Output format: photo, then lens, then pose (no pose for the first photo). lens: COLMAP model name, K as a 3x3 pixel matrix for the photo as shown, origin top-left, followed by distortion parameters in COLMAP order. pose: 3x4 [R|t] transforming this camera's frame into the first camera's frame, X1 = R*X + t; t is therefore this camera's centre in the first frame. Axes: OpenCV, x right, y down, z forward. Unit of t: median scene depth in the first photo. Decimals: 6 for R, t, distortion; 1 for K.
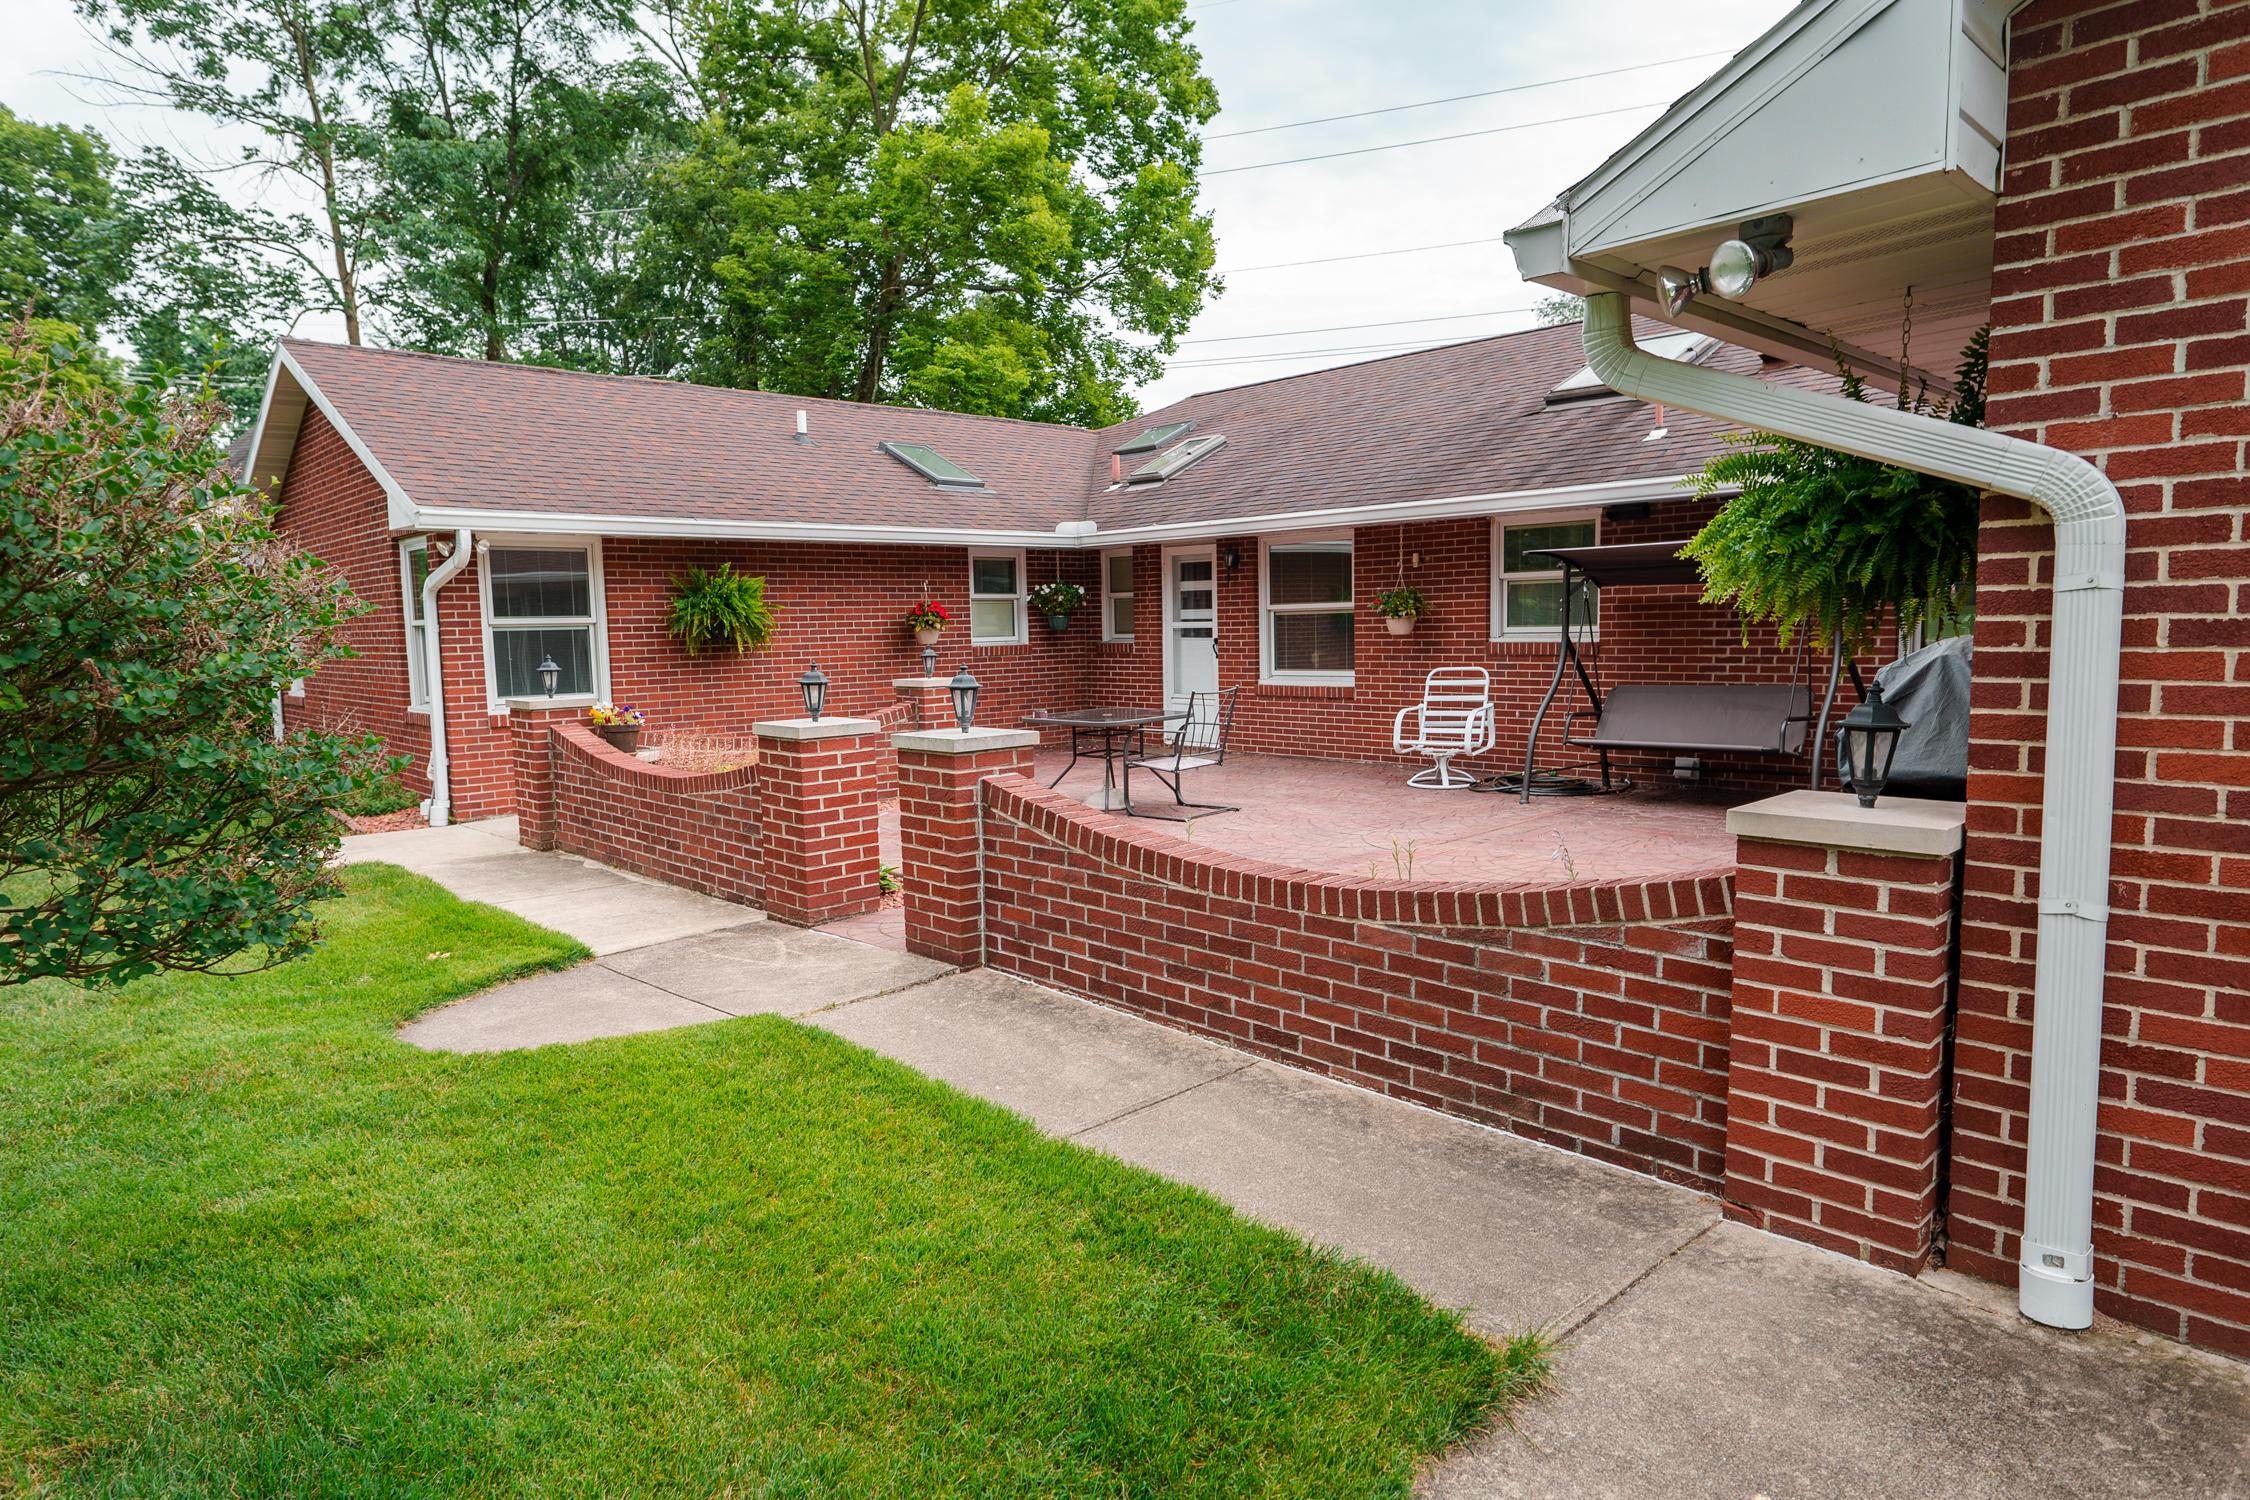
lens RADIAL K [[1312.4, 0, 1125.0], [0, 1312.4, 750.0], [0, 0, 1]] dist [0.000469, 0.000044]
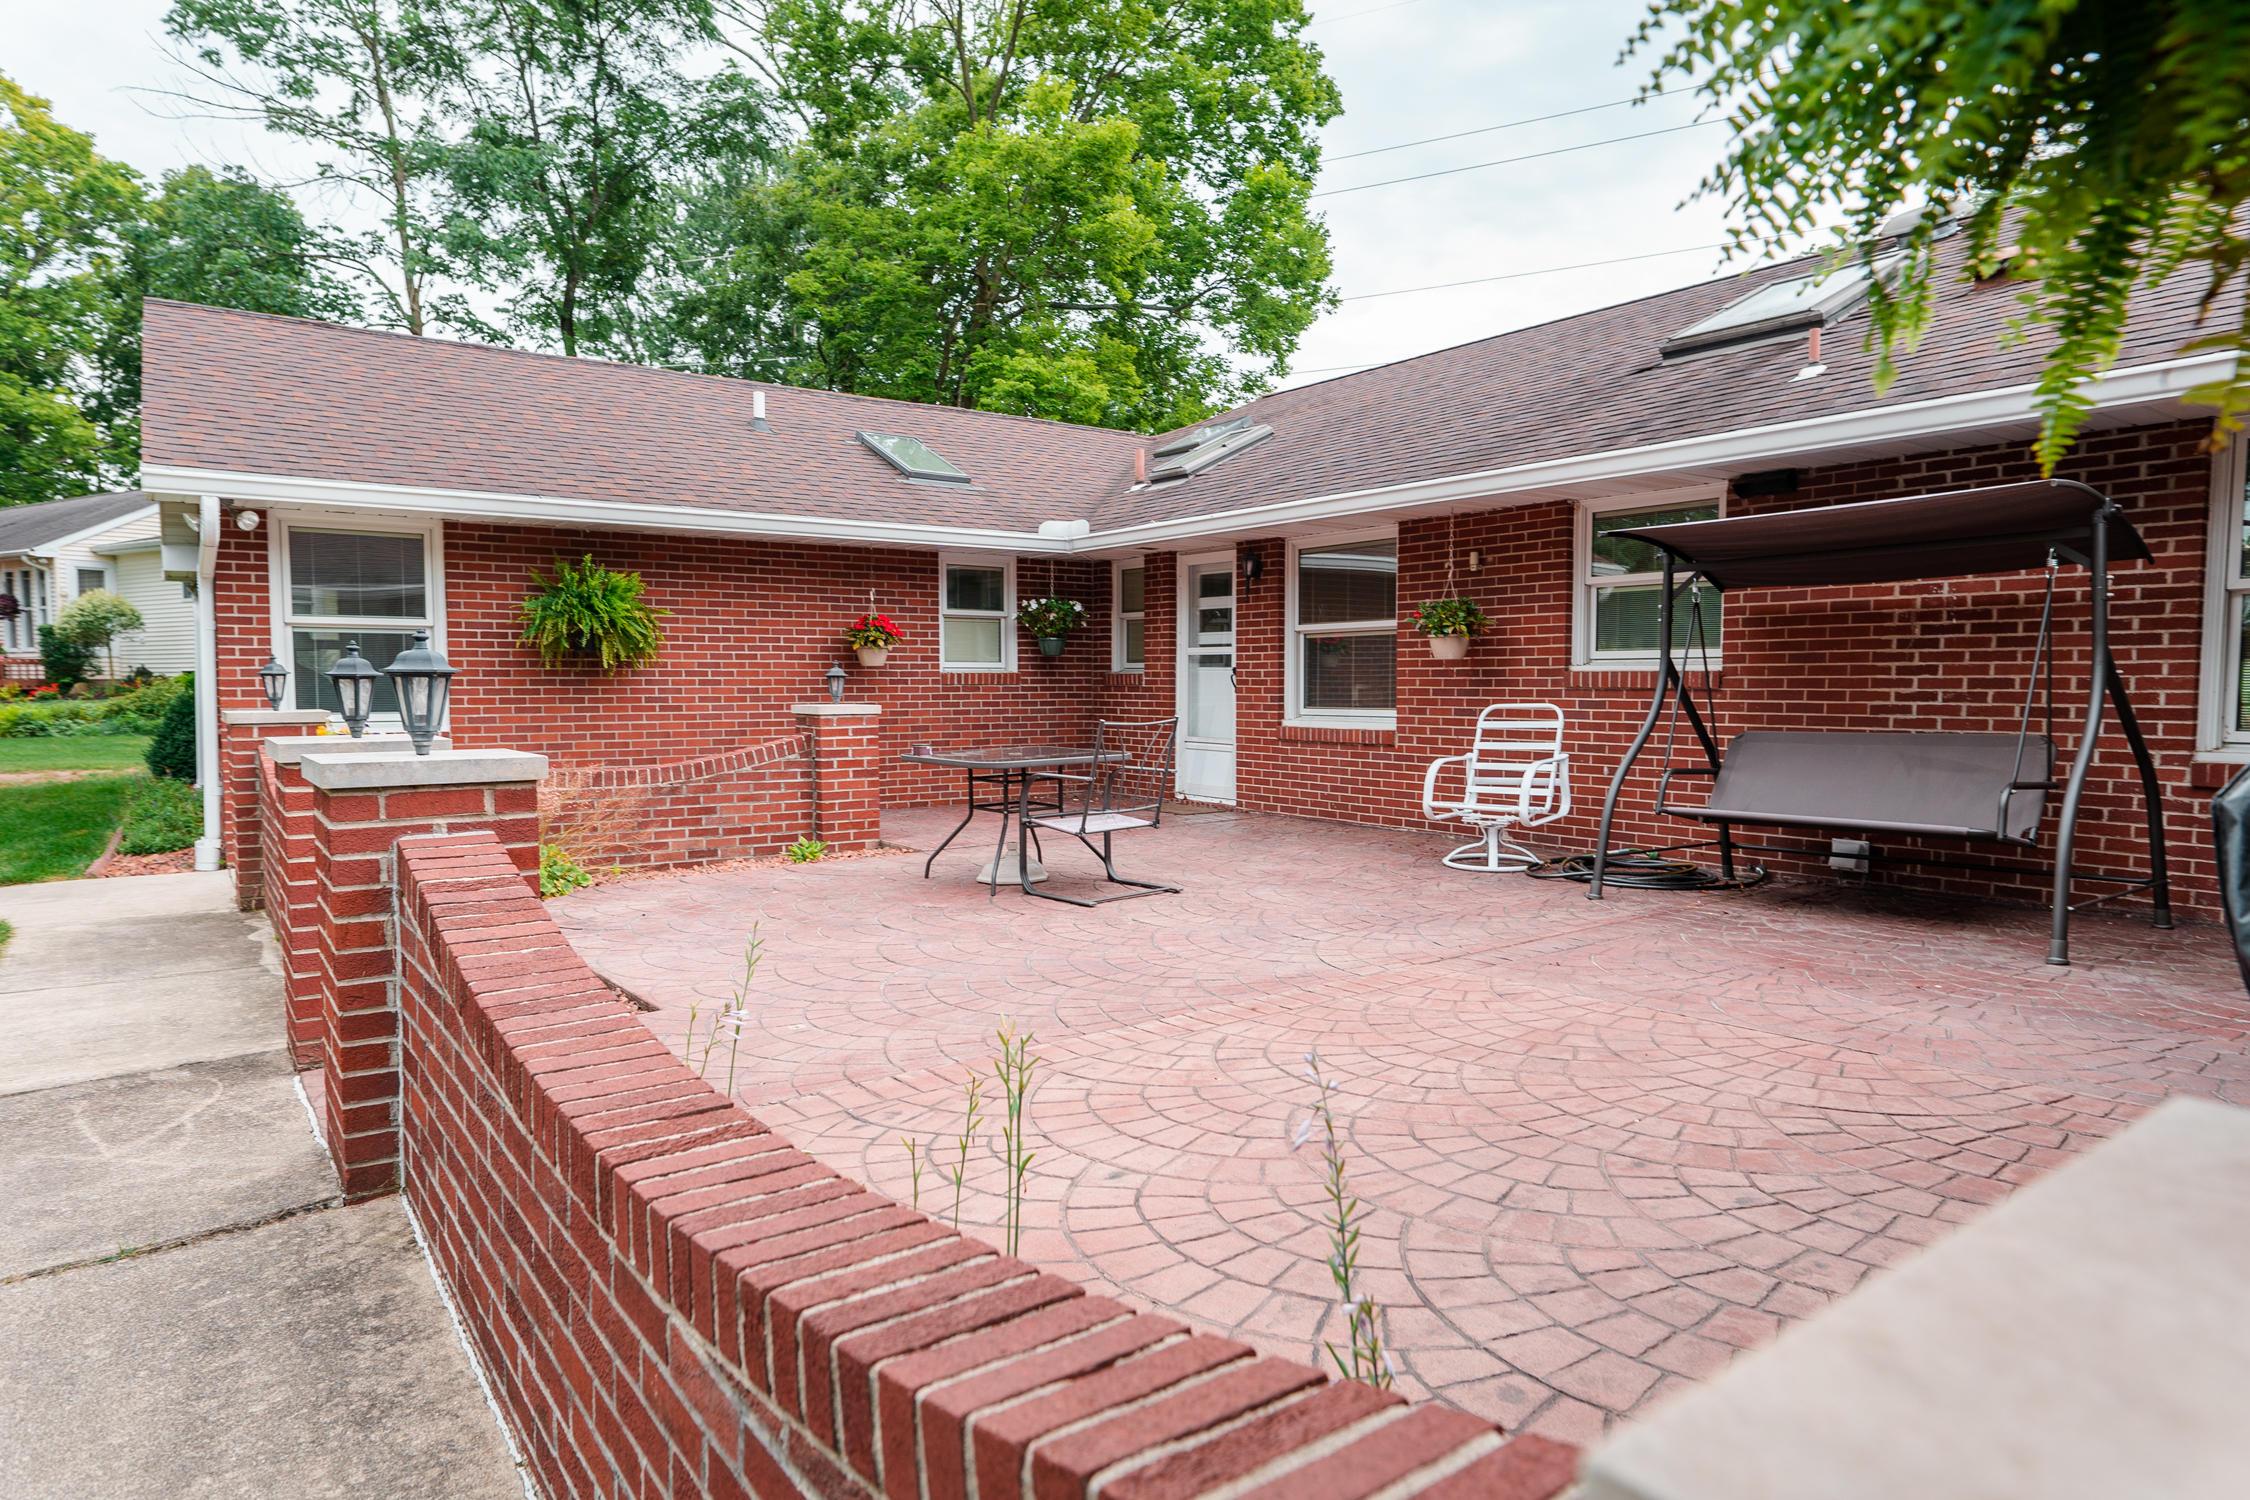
lens RADIAL K [[1309.1, 0, 1121.3], [0, 1309.1, 757.2], [0, 0, 1]] dist [0.001483, 0.000130]
pose [[0.992051, 0.027417, -0.122810, 0.099481], [-0.031855, 0.998903, -0.034325, -0.001194], [0.121734, 0.037964, 0.991836, 0.204578]]
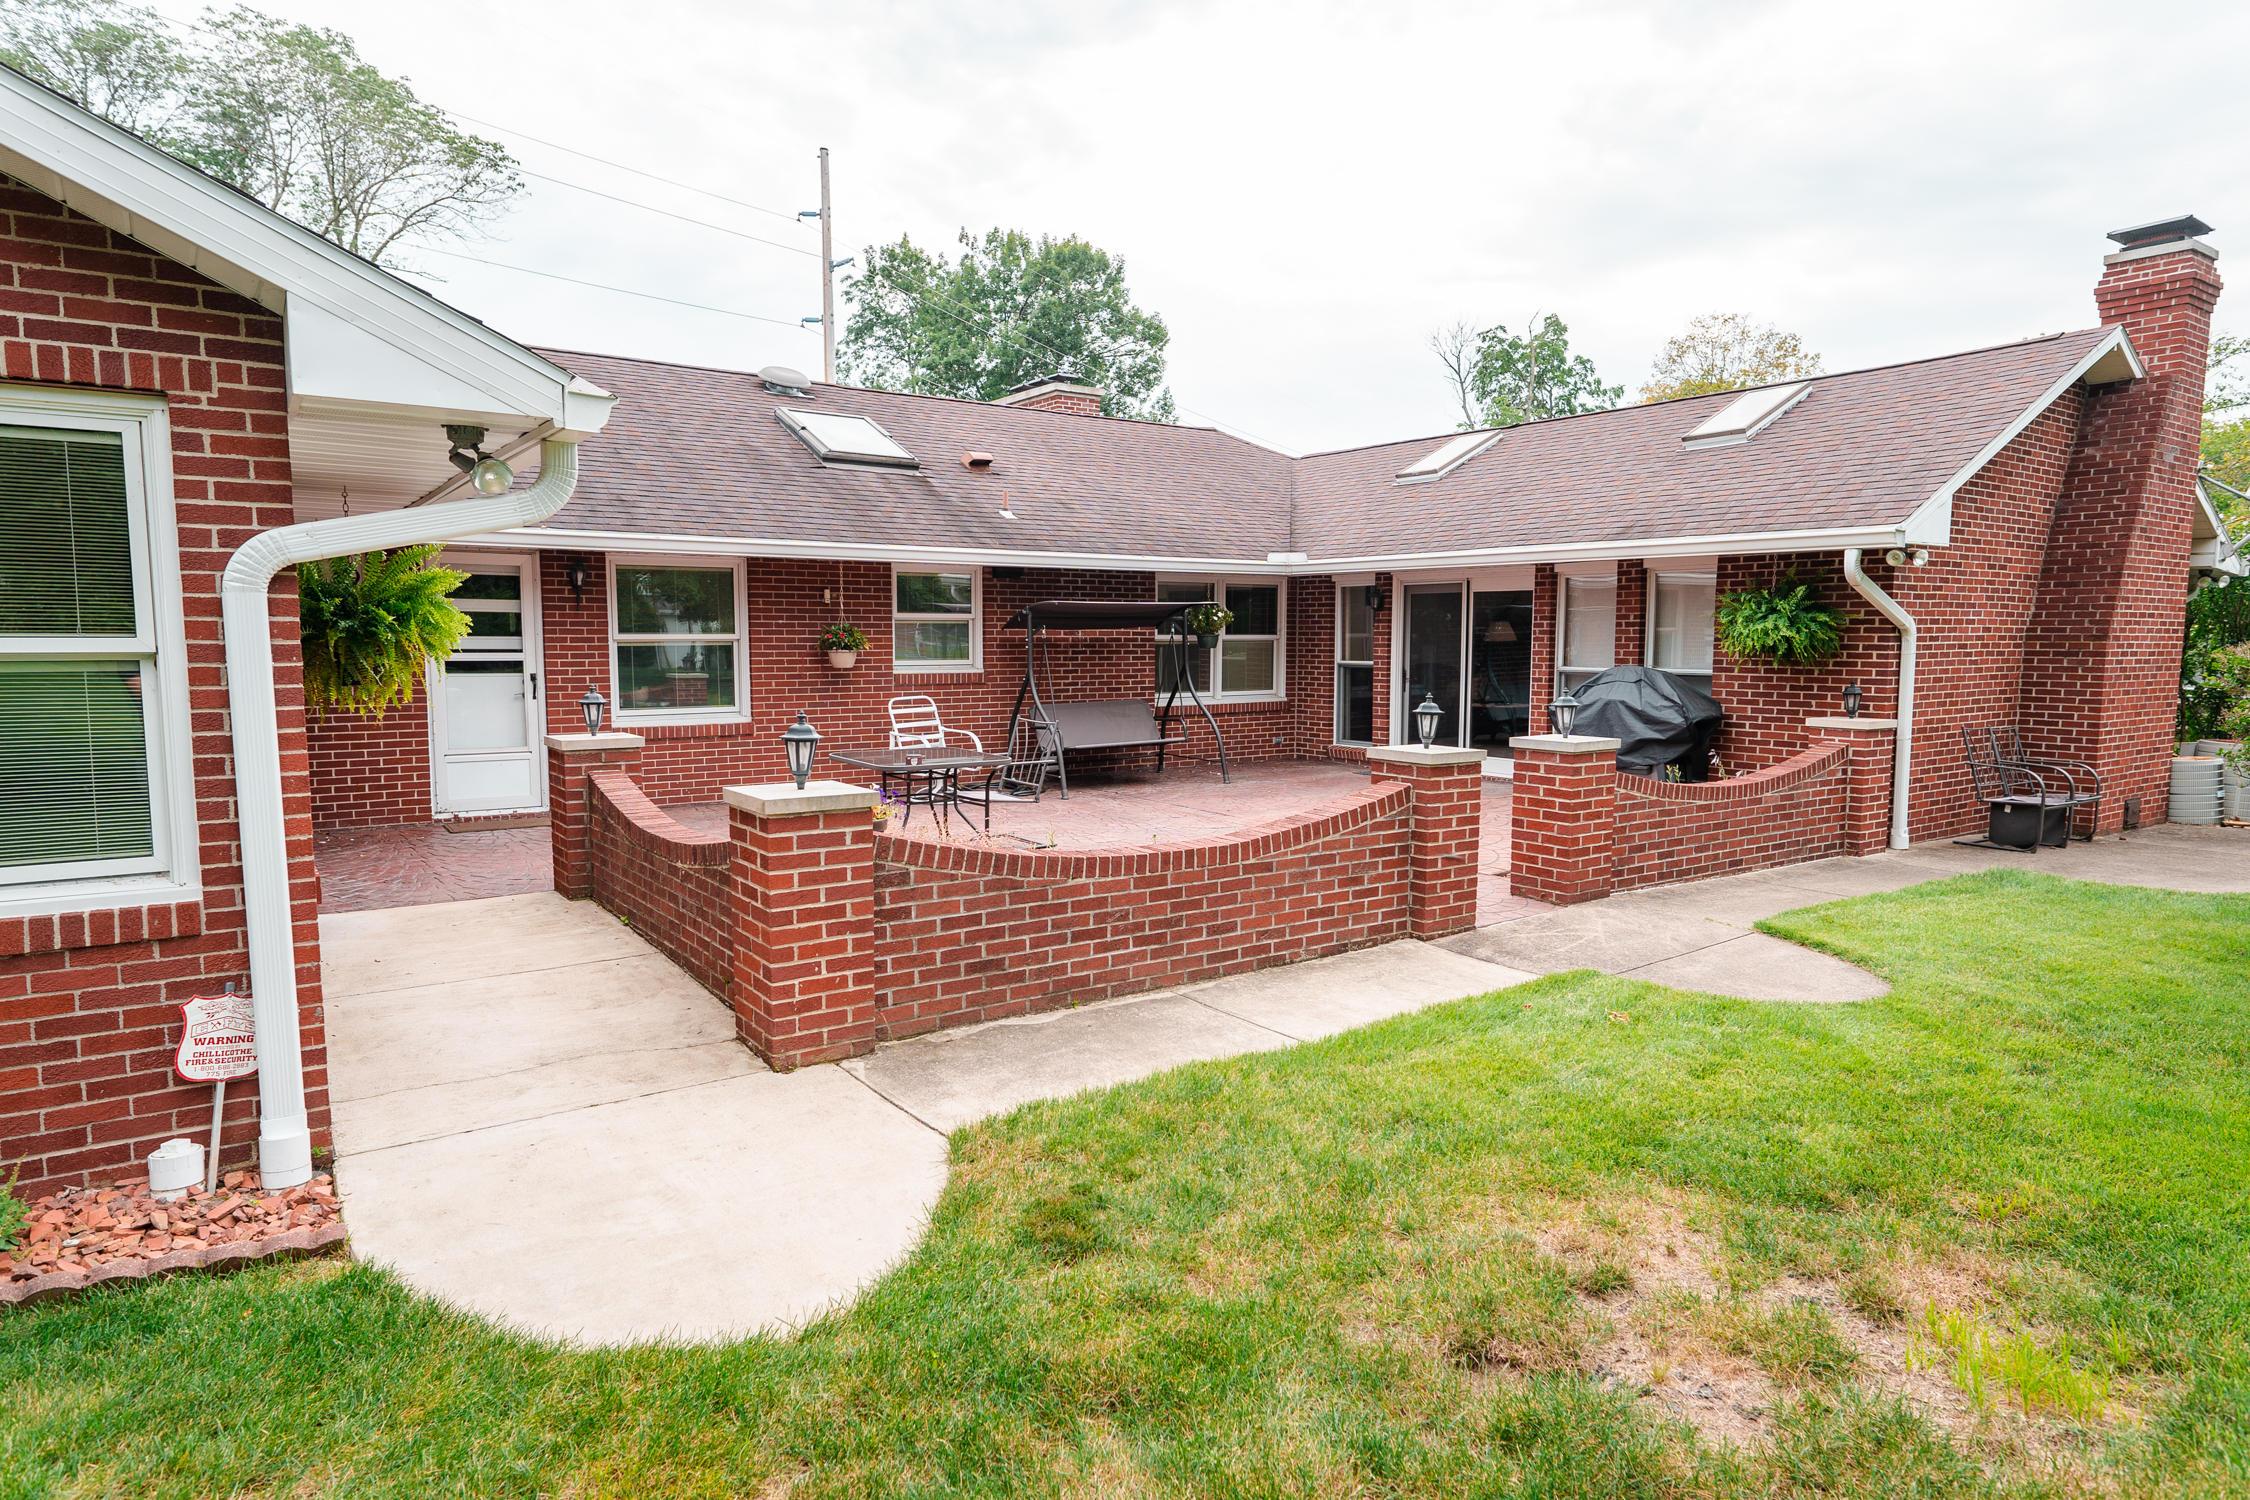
lens RADIAL K [[1312.4, 0, 1125.0], [0, 1312.4, 750.0], [0, 0, 1]] dist [0.000469, 0.000044]
pose [[0.137256, -0.068497, 0.988164, -0.664551], [0.090533, 0.994298, 0.056347, -0.051757], [-0.986390, 0.081728, 0.142674, 0.536172]]
